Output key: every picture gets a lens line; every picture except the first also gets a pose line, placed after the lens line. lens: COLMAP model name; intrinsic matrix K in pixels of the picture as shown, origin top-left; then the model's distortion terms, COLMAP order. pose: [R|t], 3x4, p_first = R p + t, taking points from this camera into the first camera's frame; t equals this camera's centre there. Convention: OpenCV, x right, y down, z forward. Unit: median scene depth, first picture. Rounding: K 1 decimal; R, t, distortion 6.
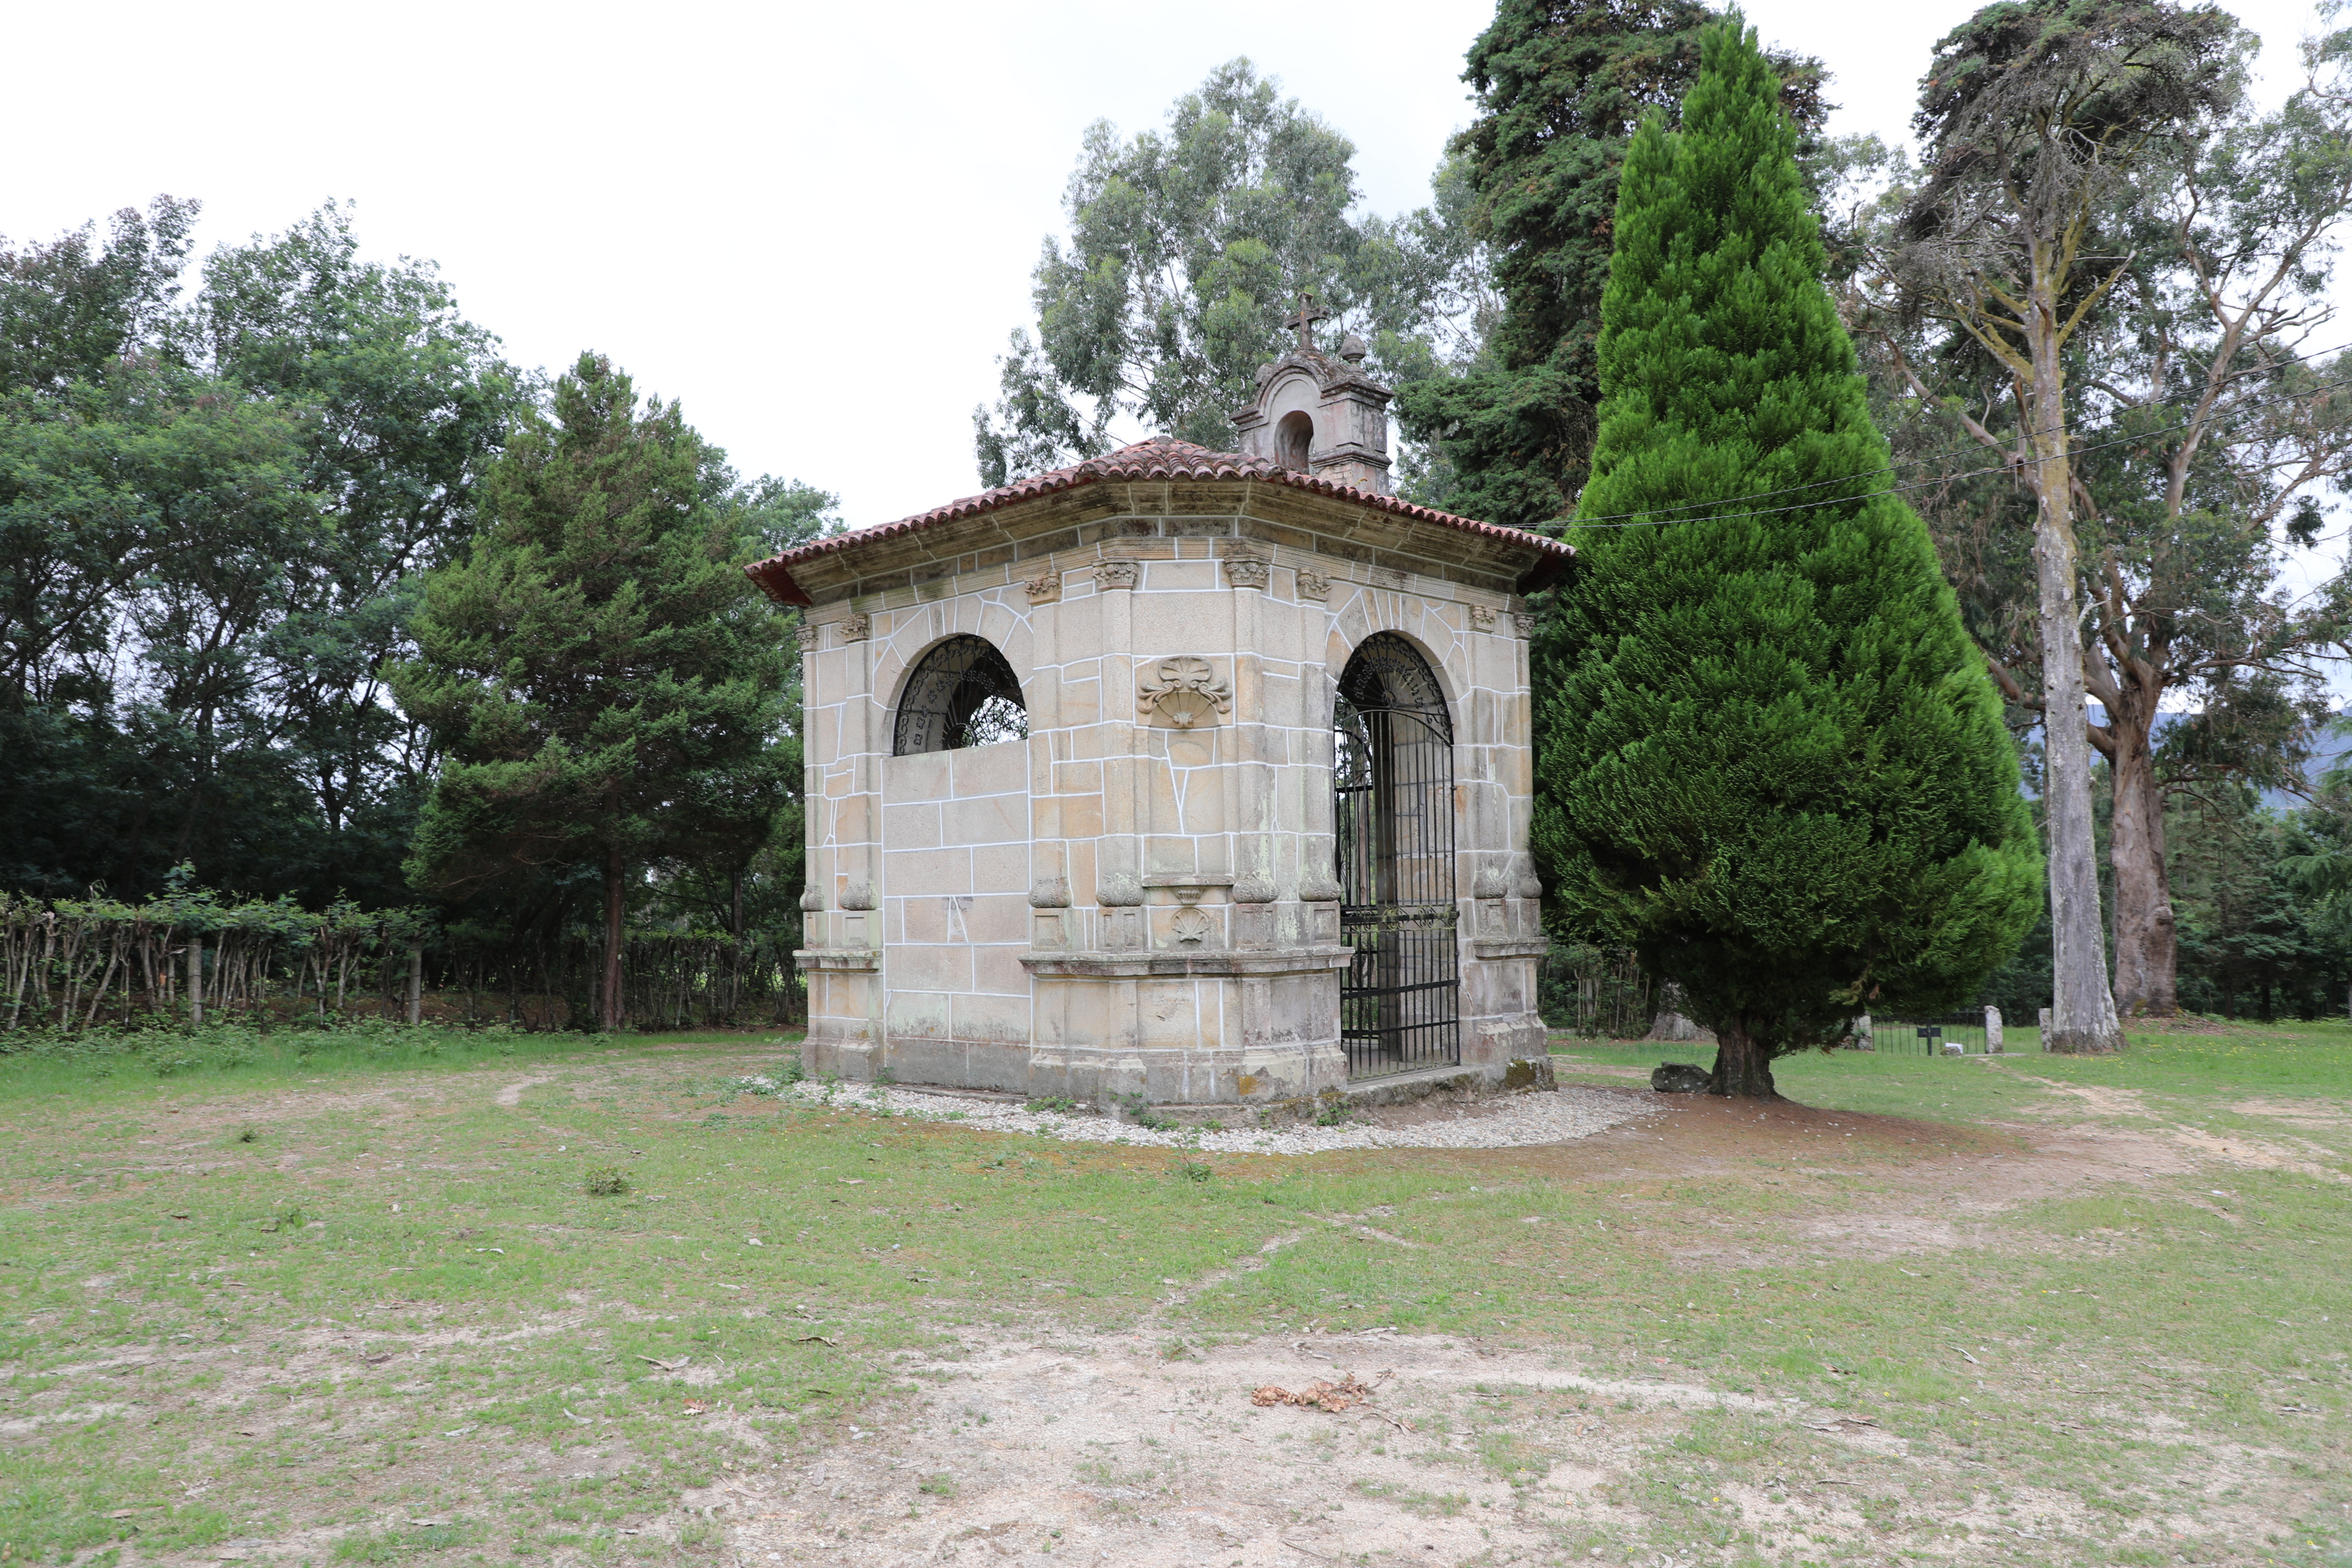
lens RADIAL K [[1640.1, 0, 1174.0], [0, 1640.1, 789.1], [0, 0, 1]] dist [-0.082227, 0.042899]
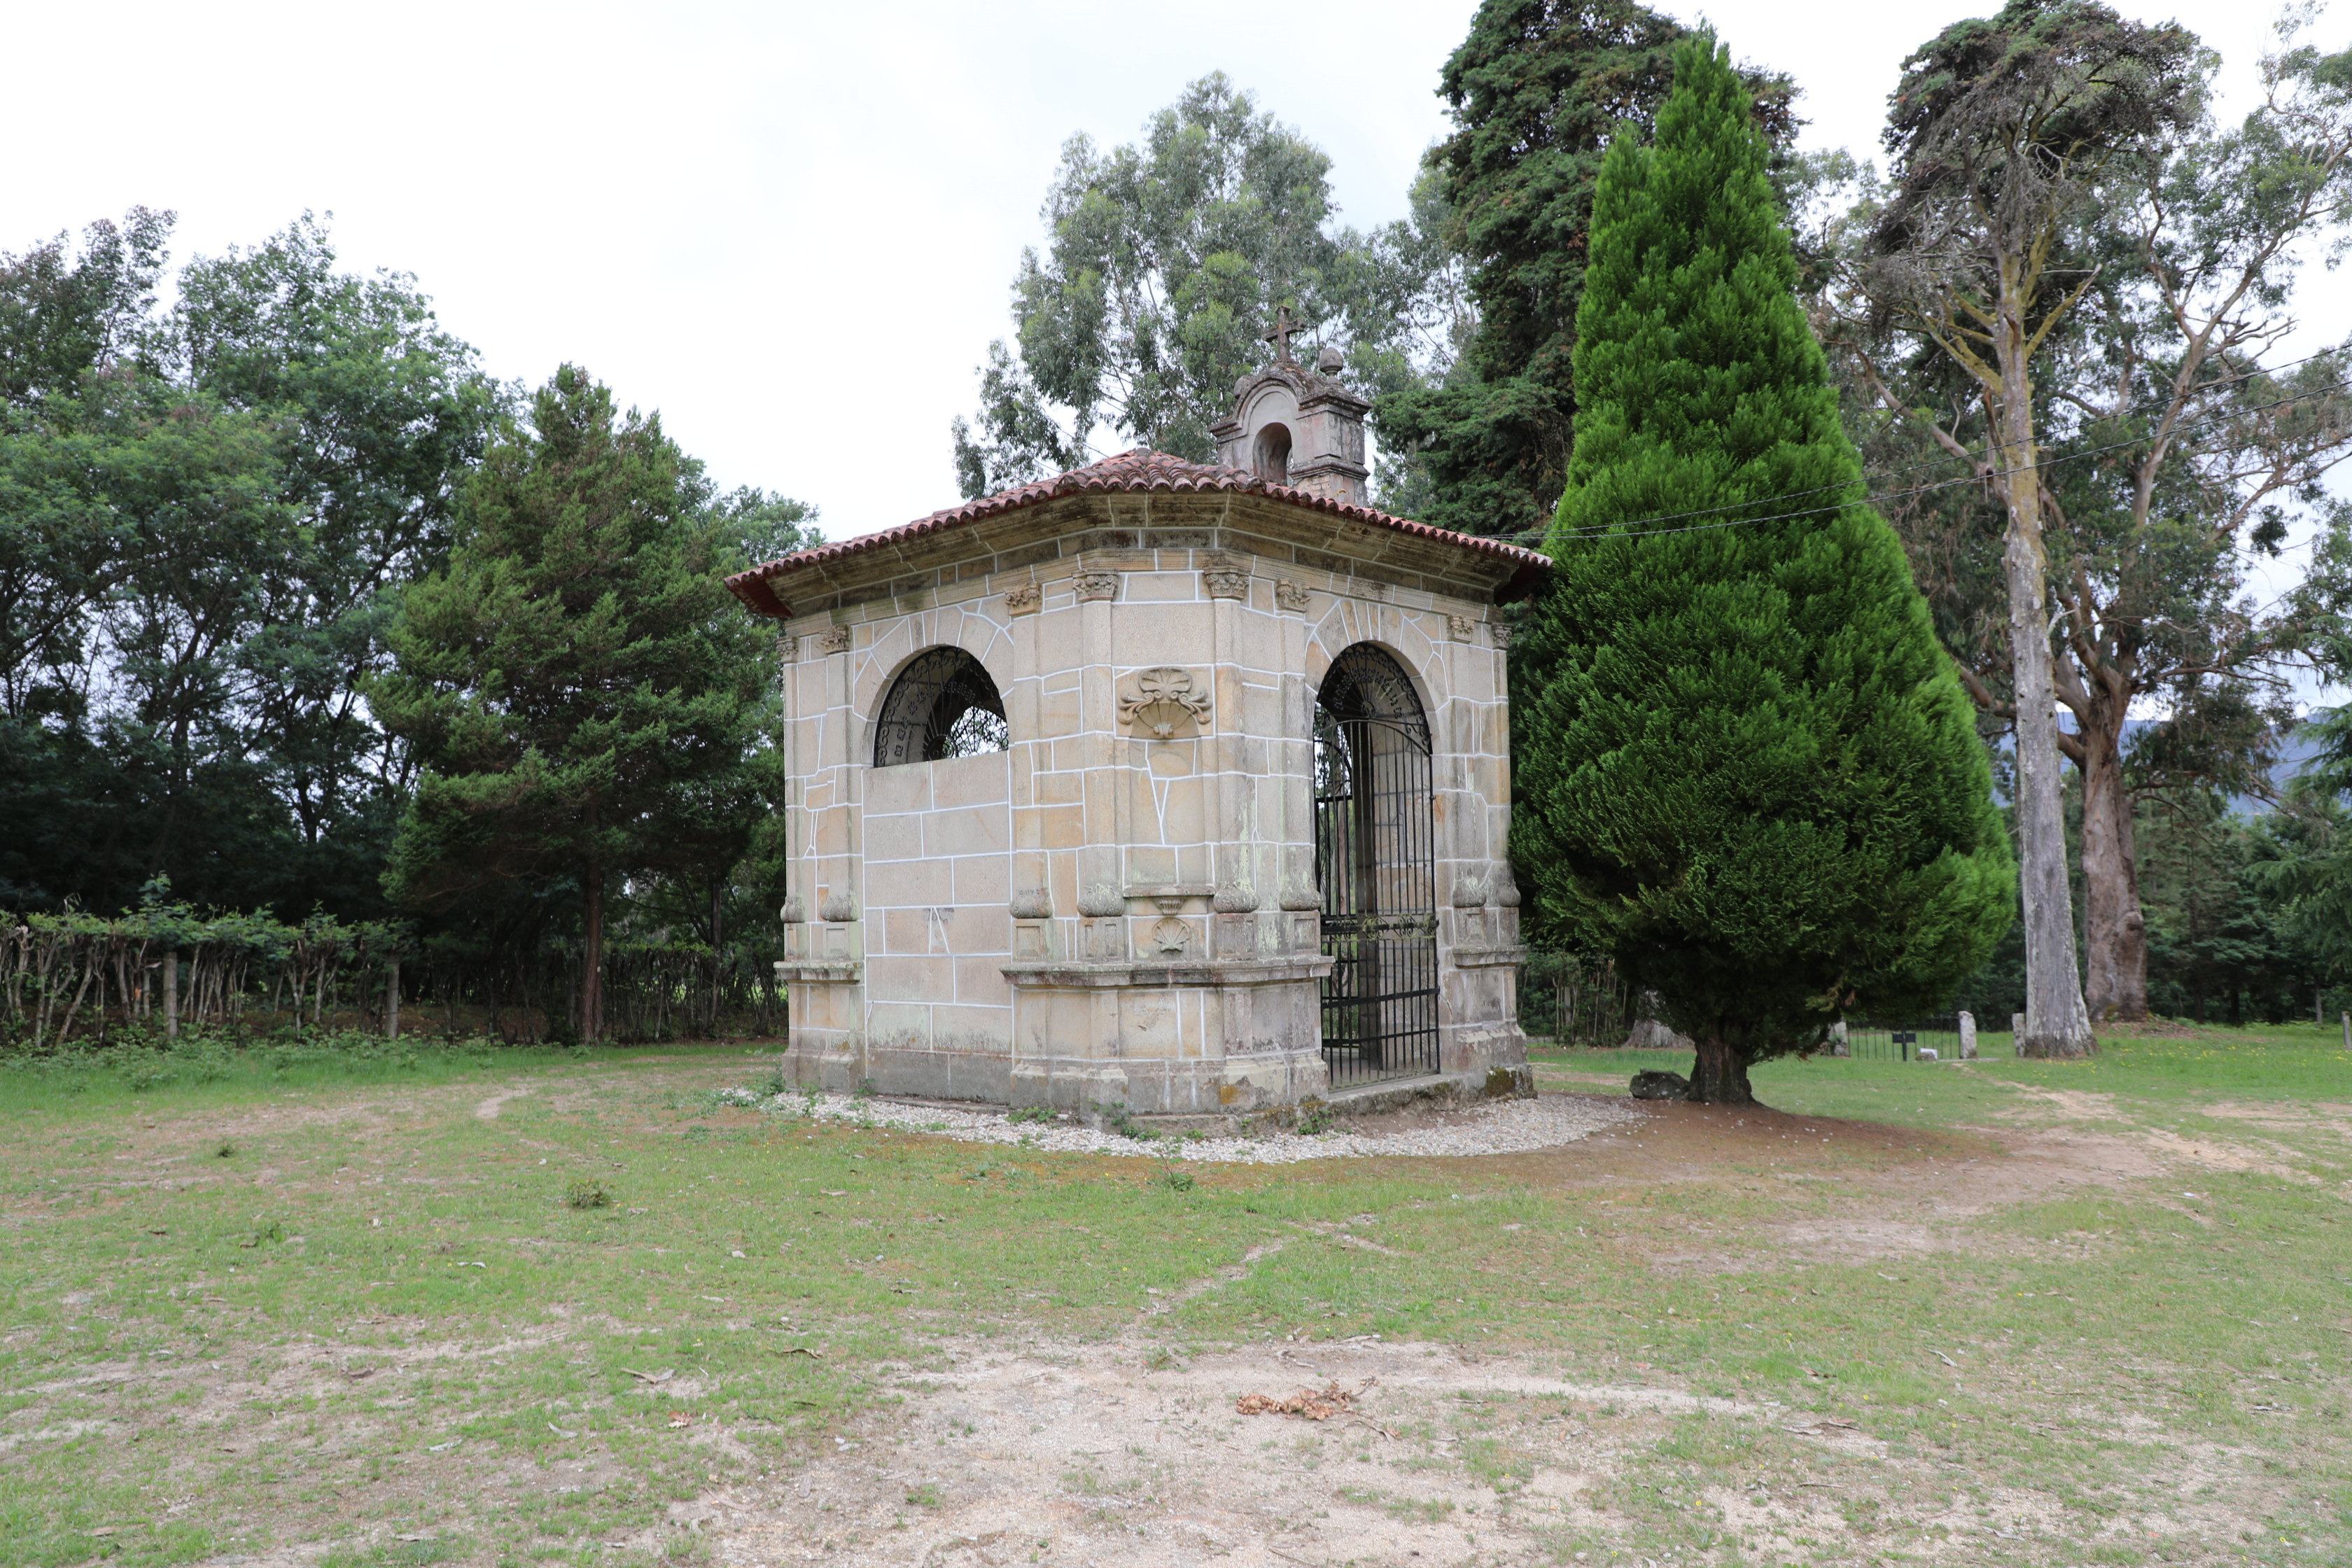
lens RADIAL K [[1638.4, 0, 1176.0], [0, 1638.4, 784.0], [0, 0, 1]] dist [-0.084659, 0.044322]
pose [[0.999887, -0.003074, 0.014694, -0.001277], [0.003208, 0.999953, -0.009135, -0.000253], [-0.014665, 0.009181, 0.999850, -0.001753]]
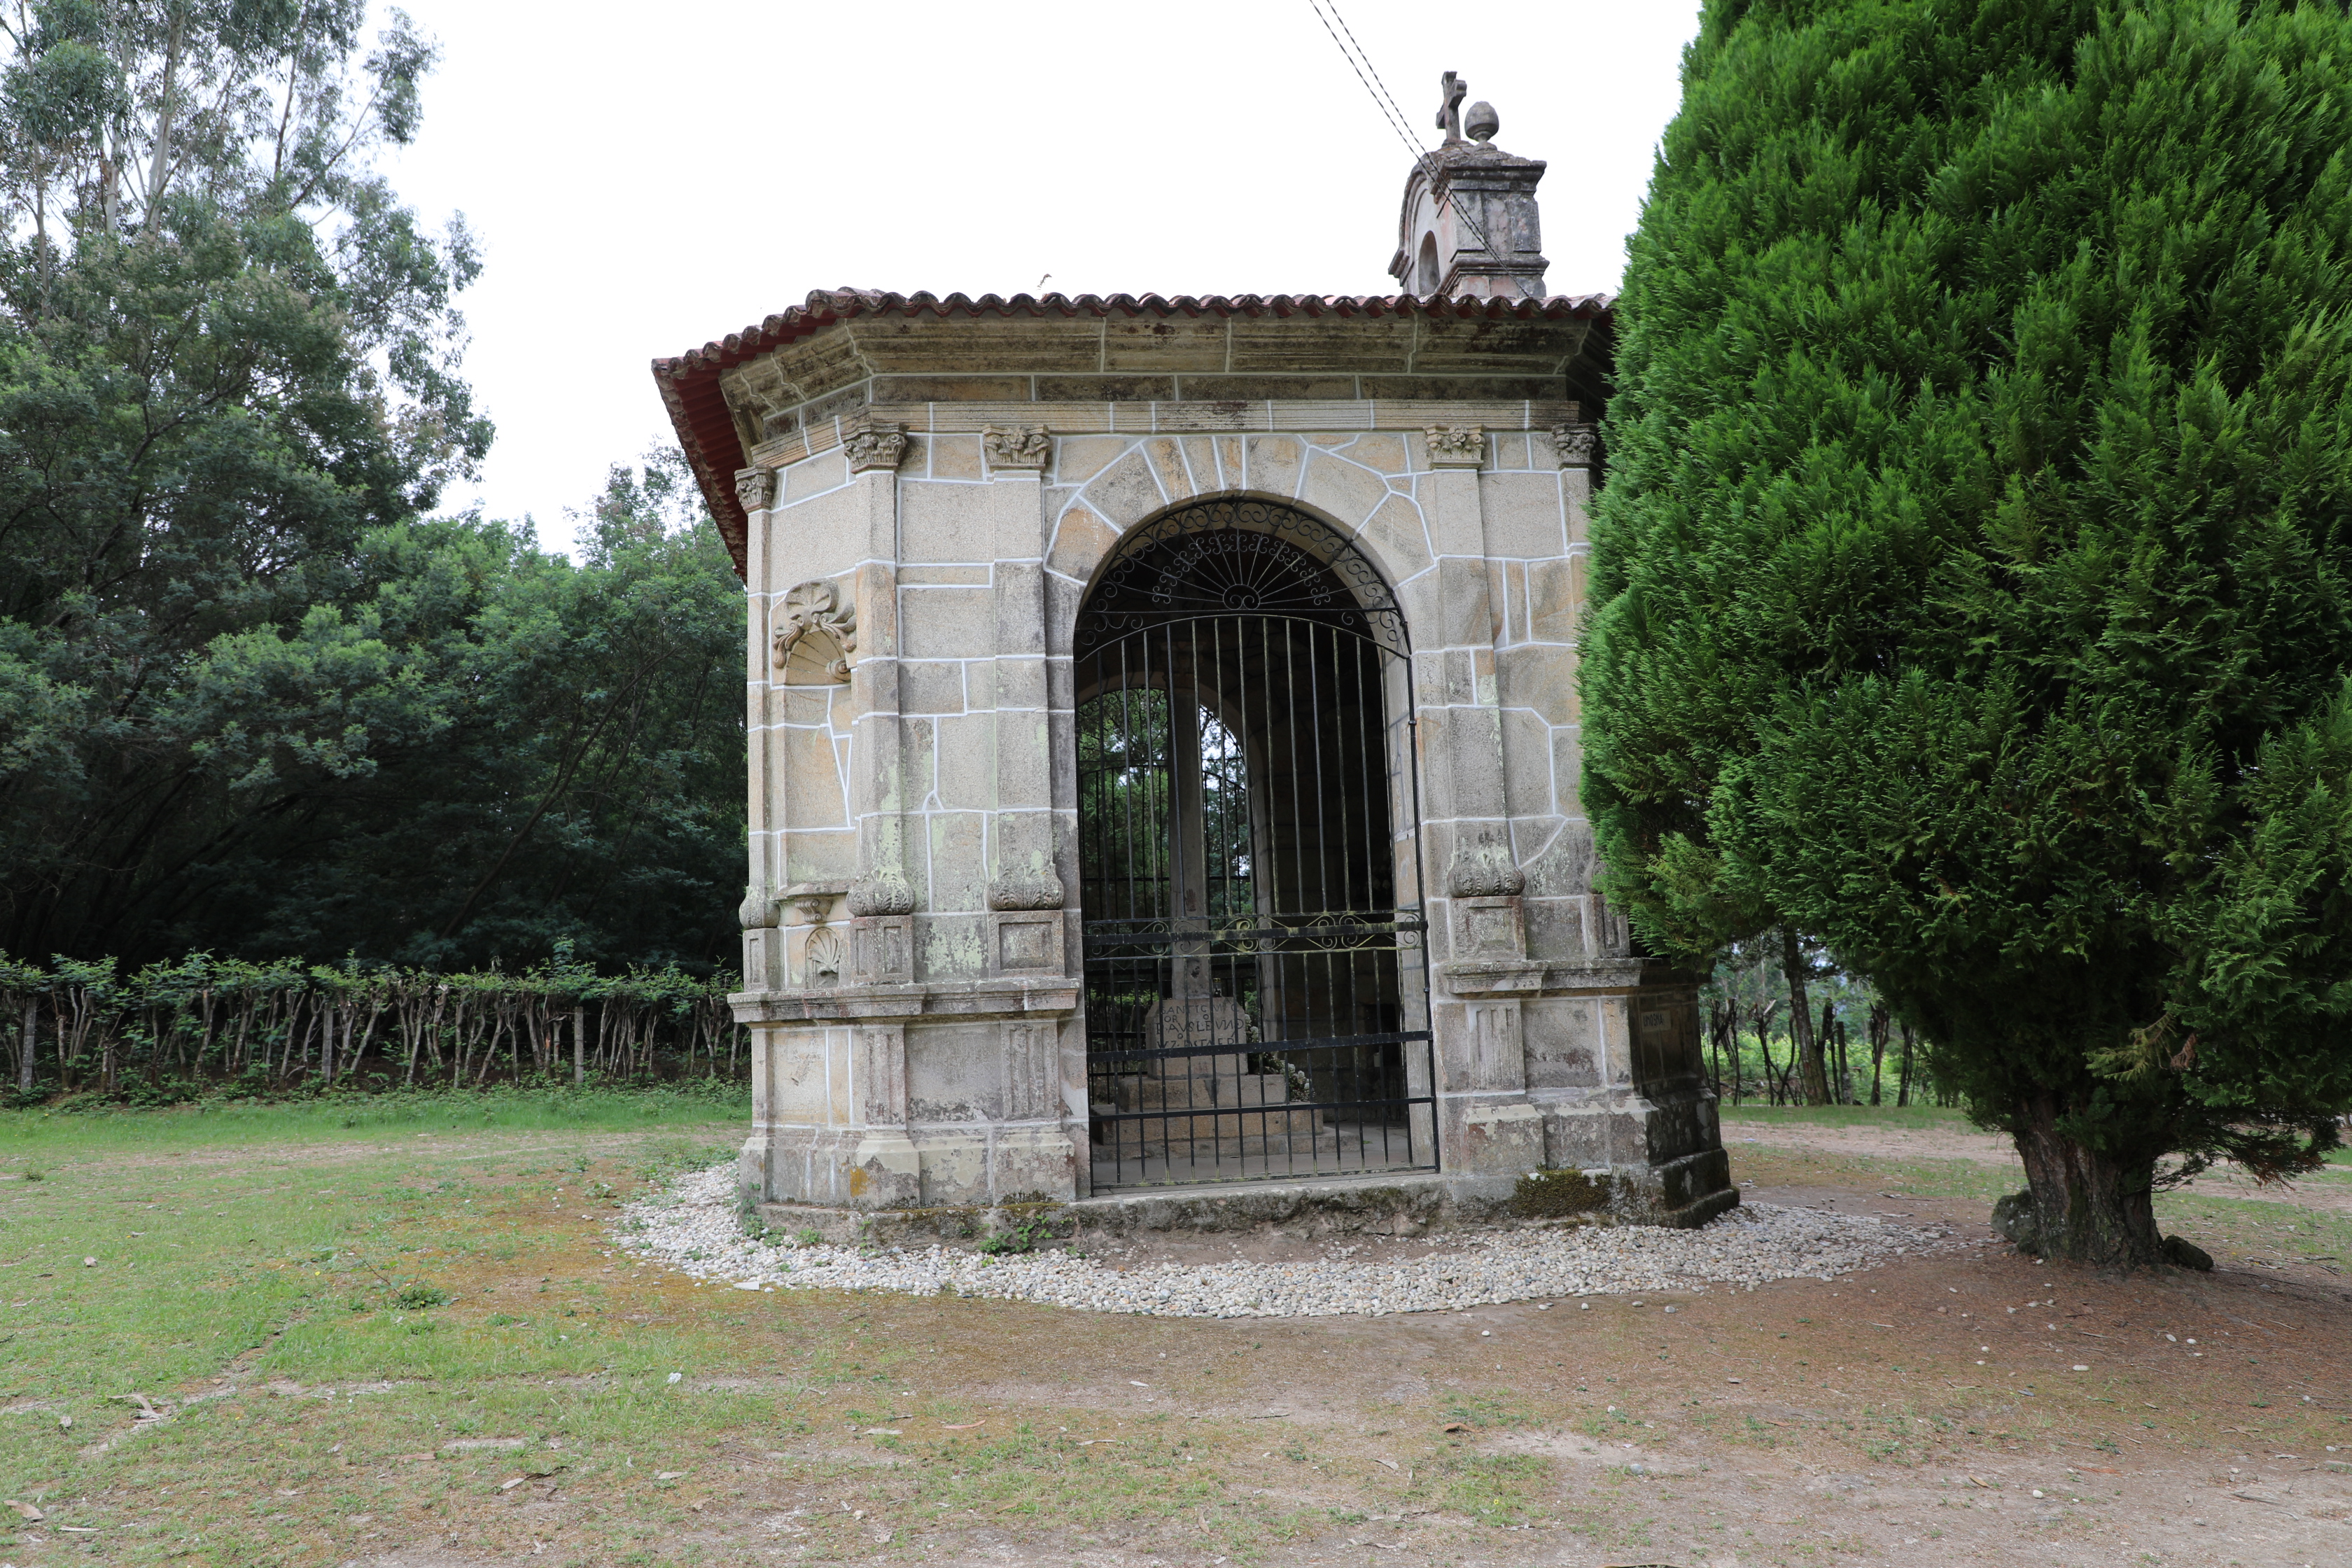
lens RADIAL K [[1638.4, 0, 1176.0], [0, 1638.4, 784.0], [0, 0, 1]] dist [-0.084659, 0.044322]
pose [[0.767353, -0.103337, -0.632843, 0.459608], [0.070937, 0.994552, -0.076386, 0.059507], [0.637289, 0.013724, 0.770503, 0.432238]]
